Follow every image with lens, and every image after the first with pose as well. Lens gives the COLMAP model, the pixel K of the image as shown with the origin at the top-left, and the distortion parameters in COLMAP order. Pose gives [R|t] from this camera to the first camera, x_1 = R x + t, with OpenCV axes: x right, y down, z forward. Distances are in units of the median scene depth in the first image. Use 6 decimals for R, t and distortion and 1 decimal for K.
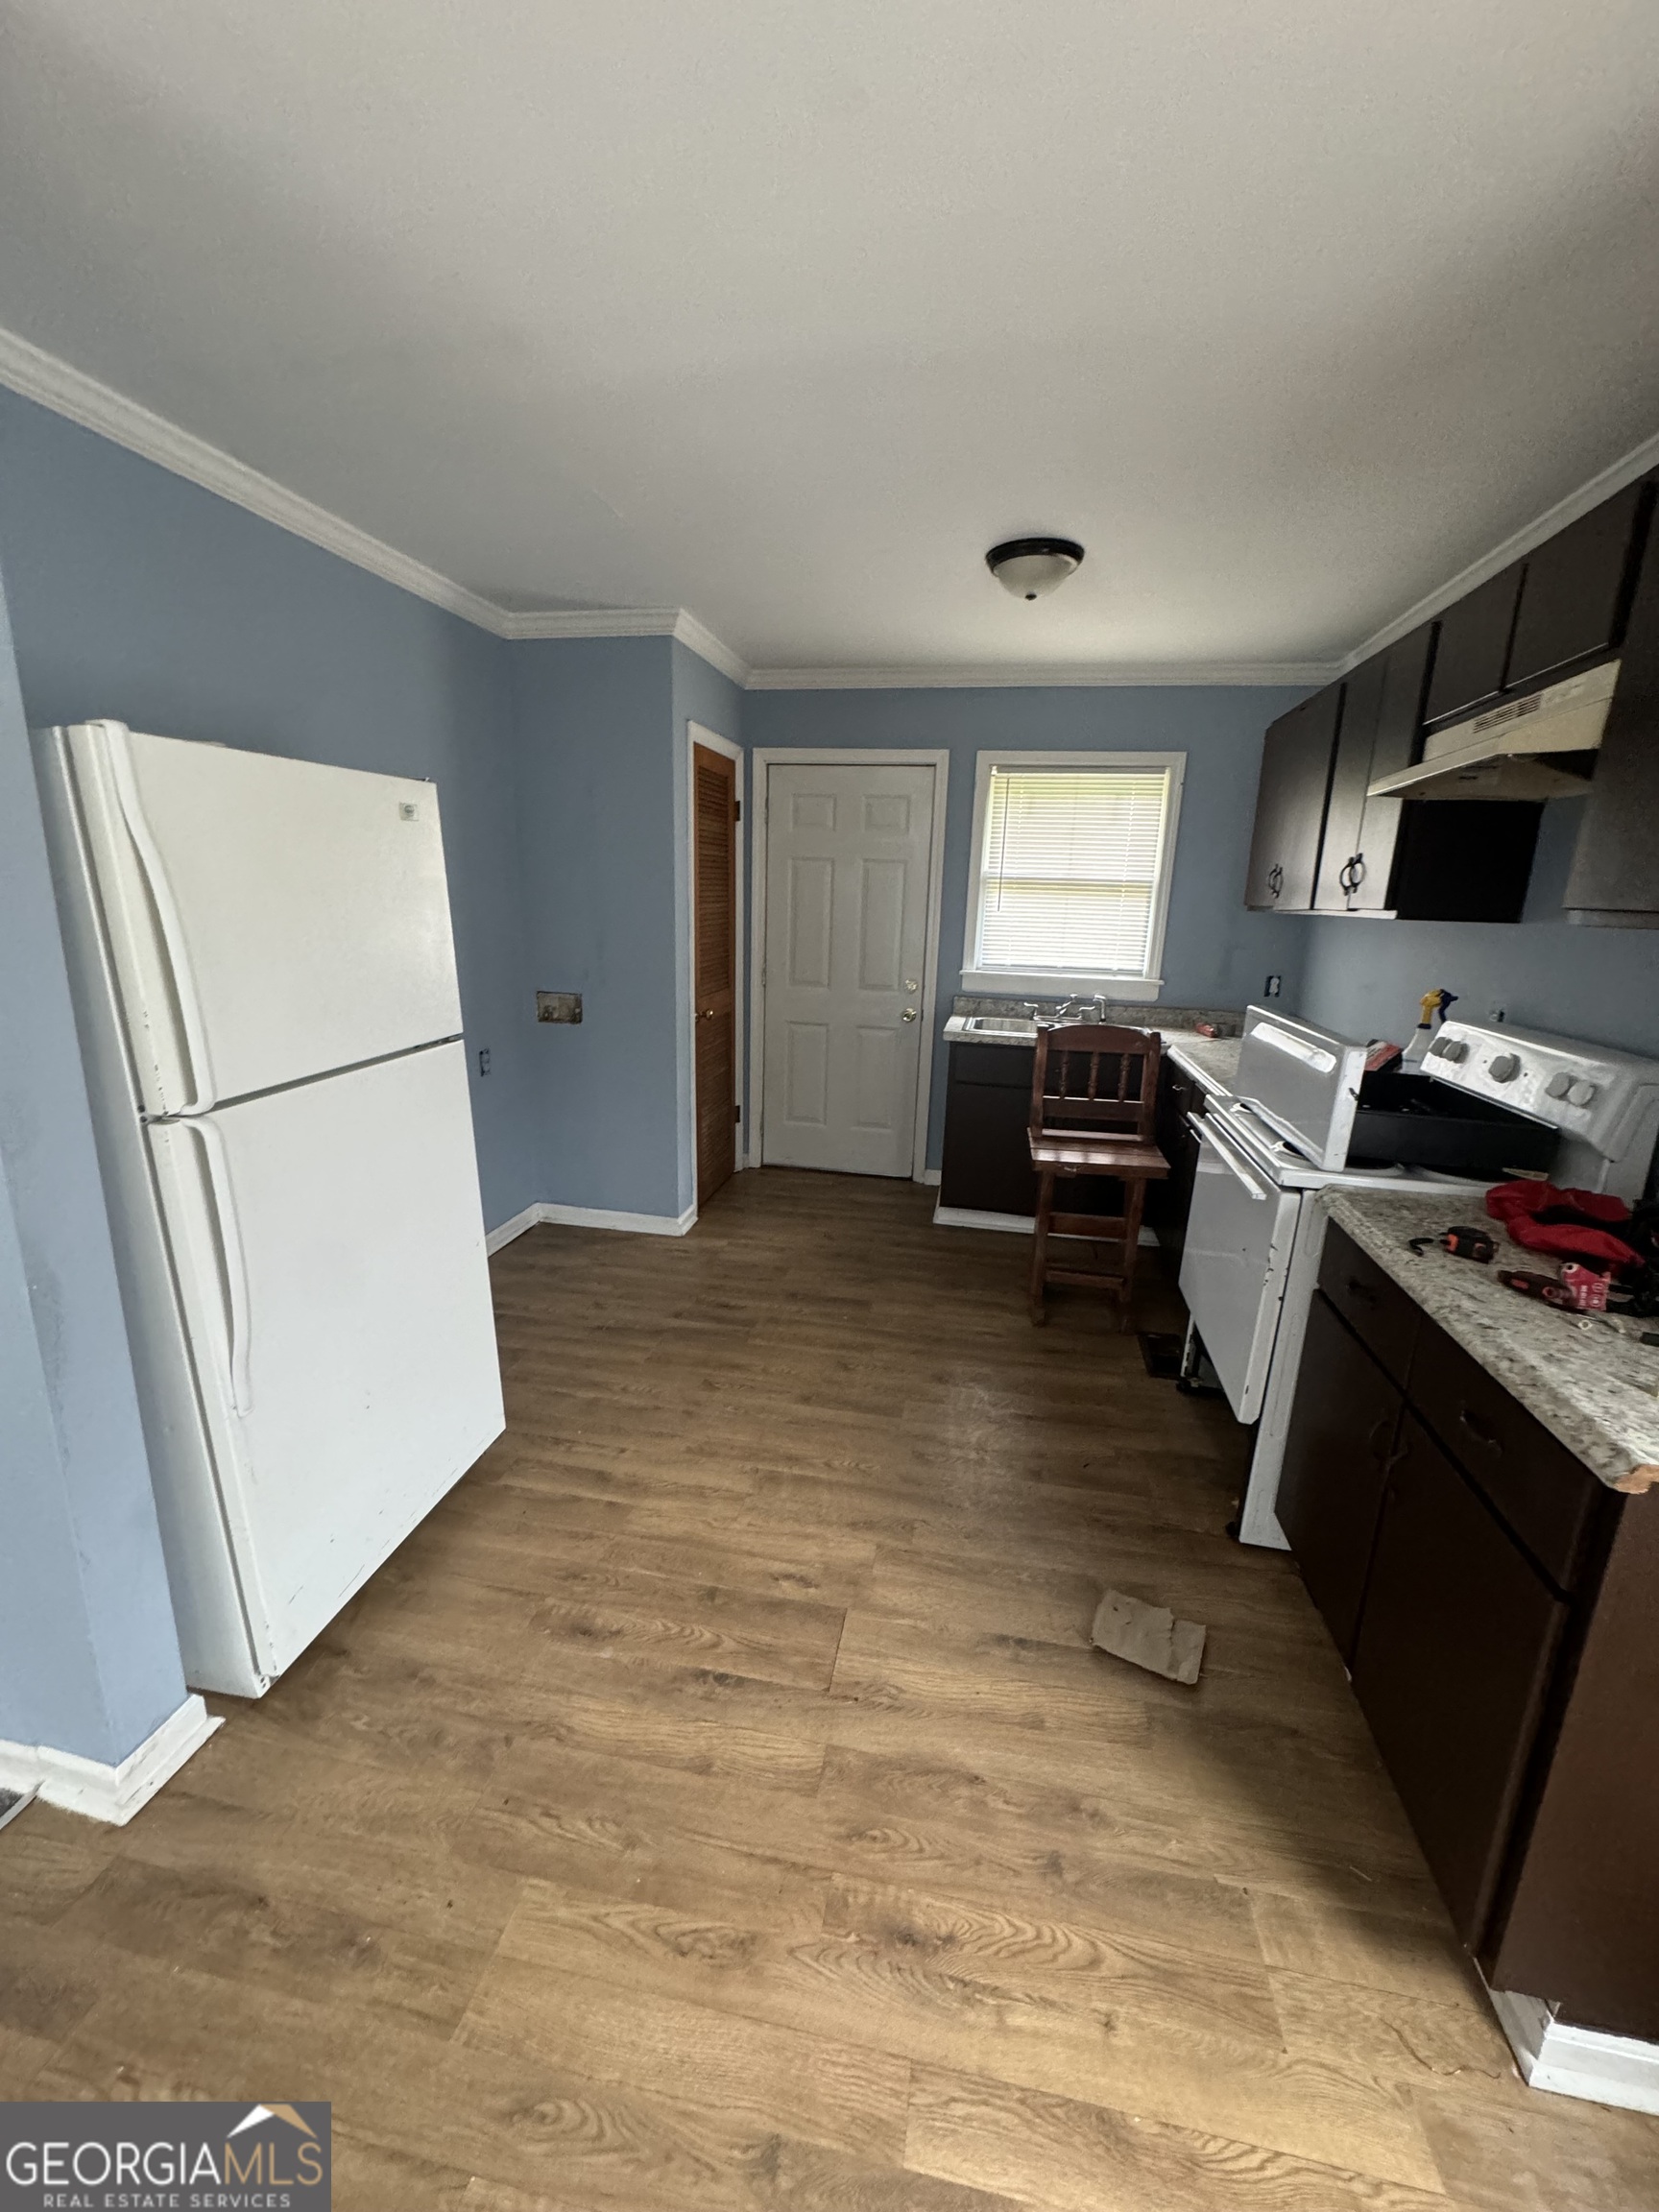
lens RADIAL K [[879.4, 0, 829.5], [0, 879.4, 1106.0], [0, 0, 1]] dist [-0.001103, -0.000235]
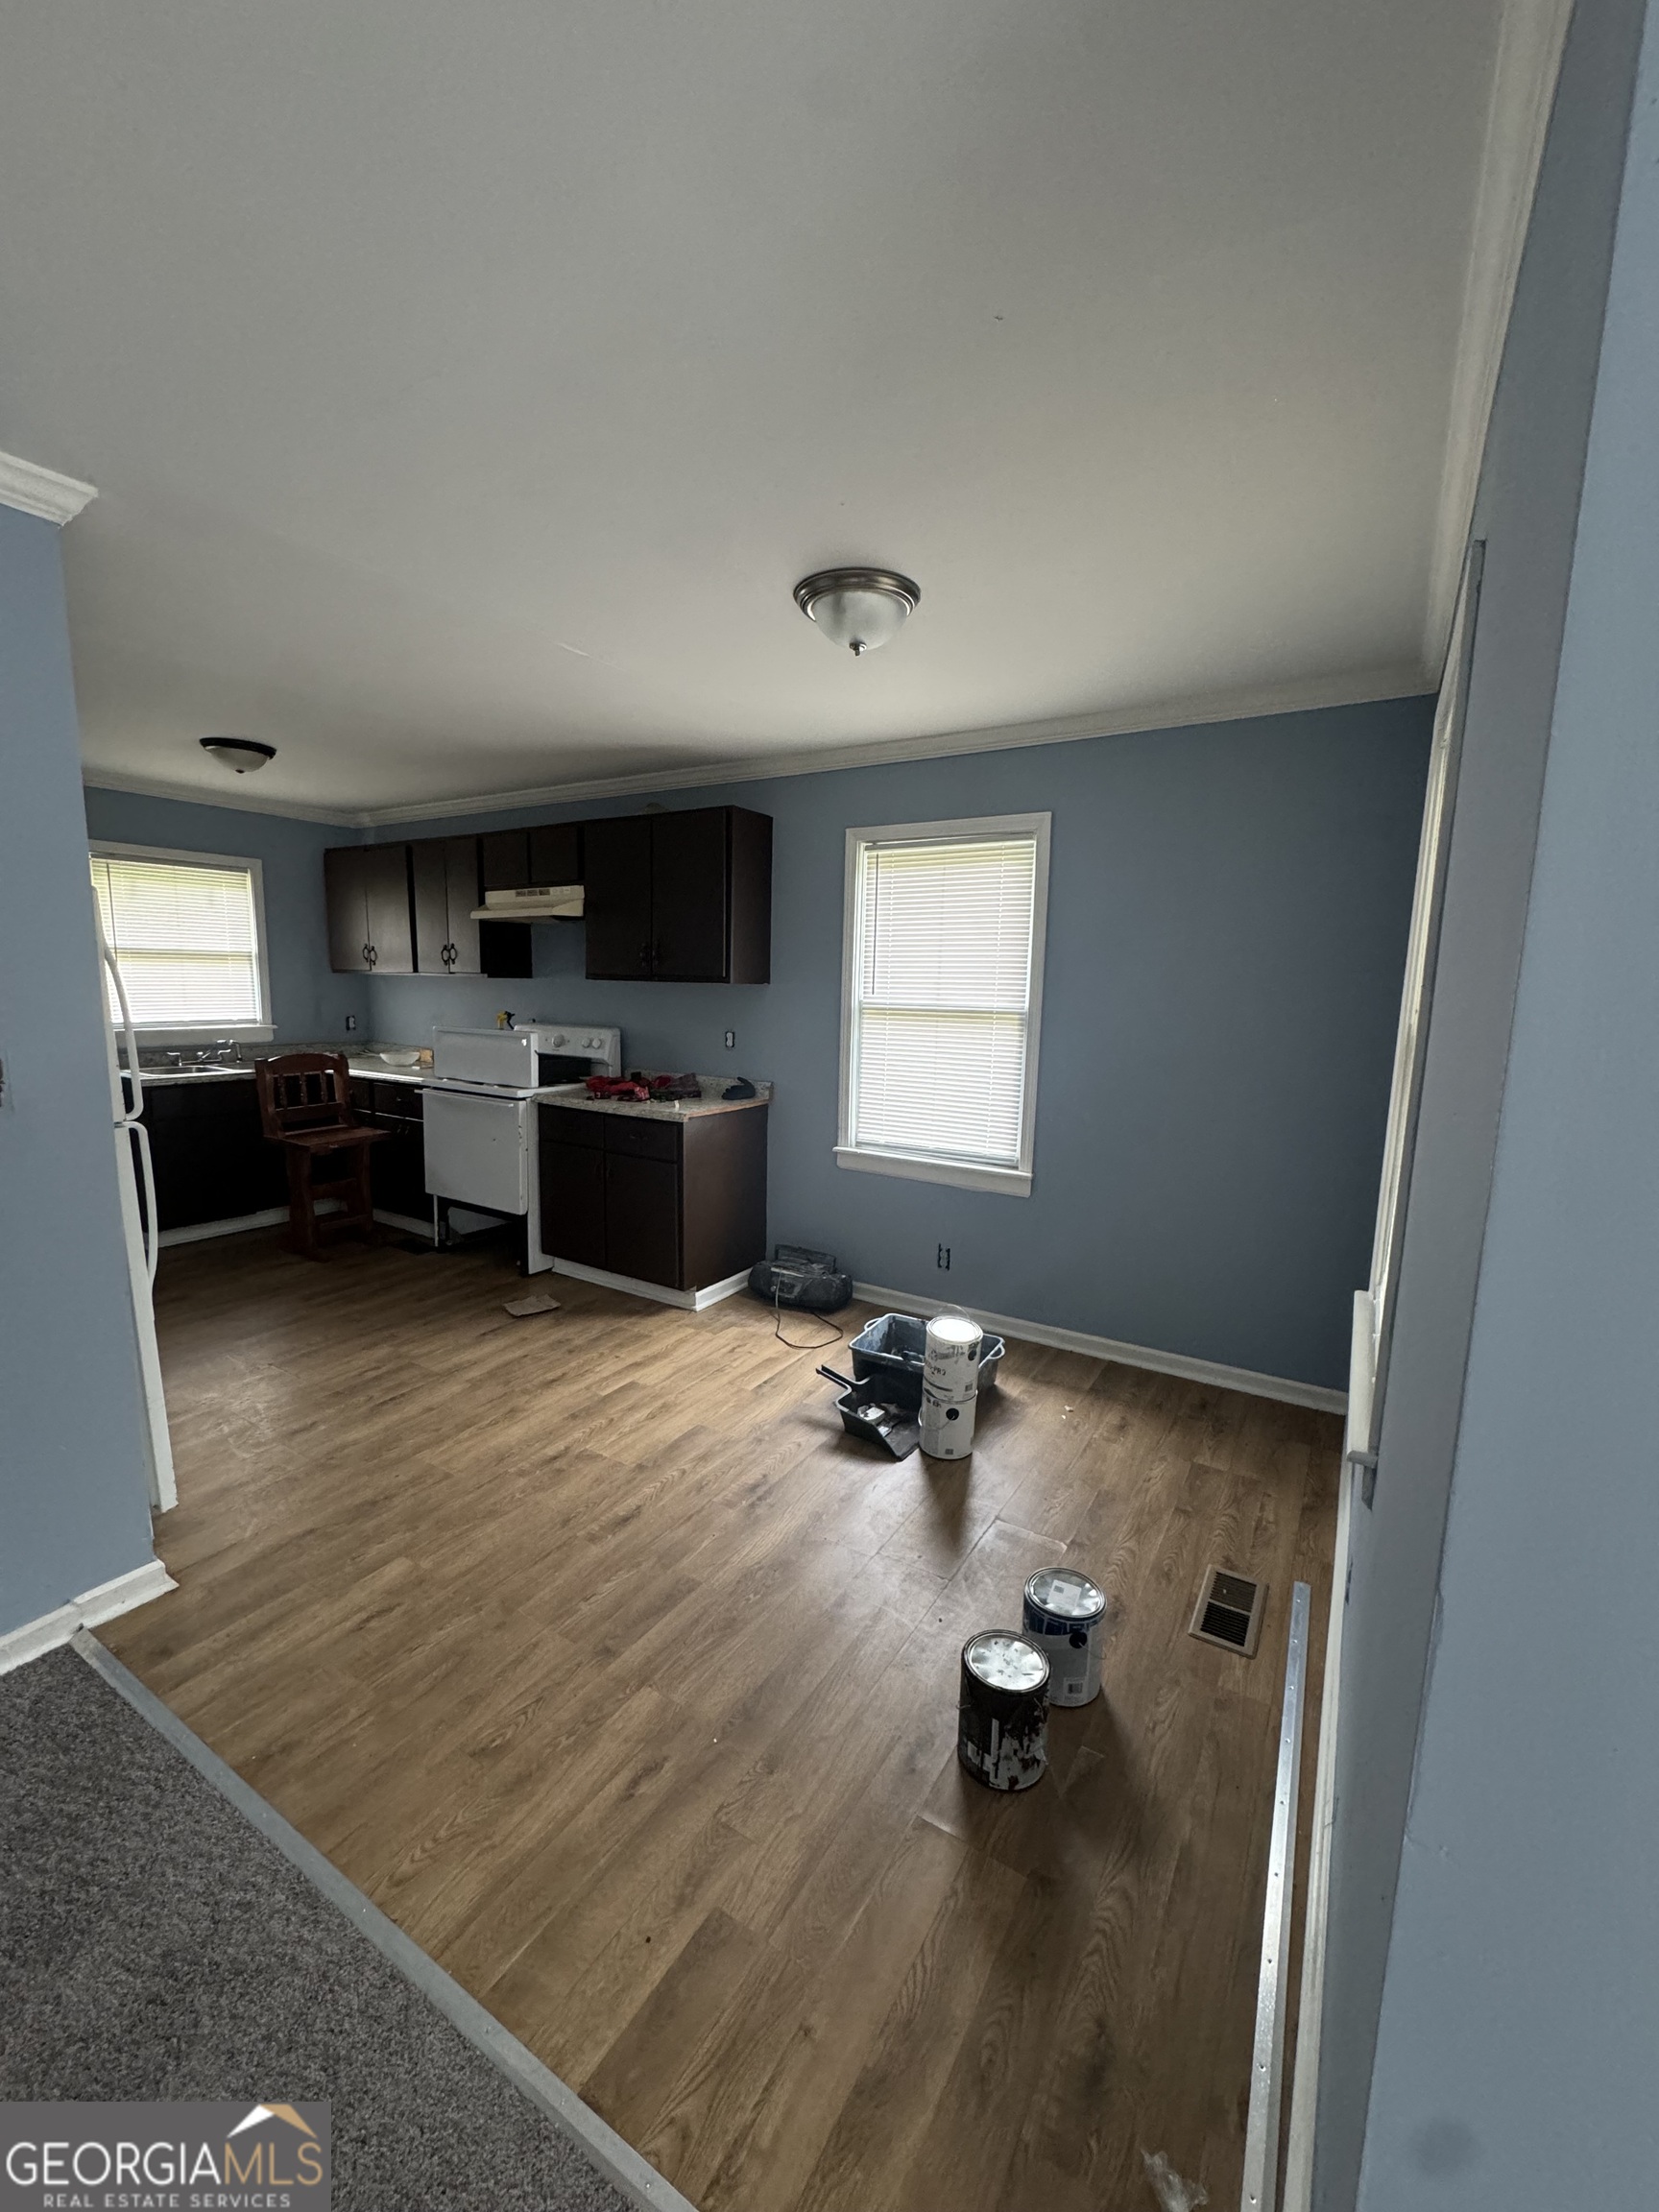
lens RADIAL K [[879.4, 0, 829.5], [0, 879.4, 1106.0], [0, 0, 1]] dist [-0.001103, -0.000235]
pose [[0.356524, -0.157763, 0.920870, -1.358523], [0.208201, 0.974271, 0.086305, 0.088035], [-0.910793, 0.160956, 0.380197, -0.606578]]
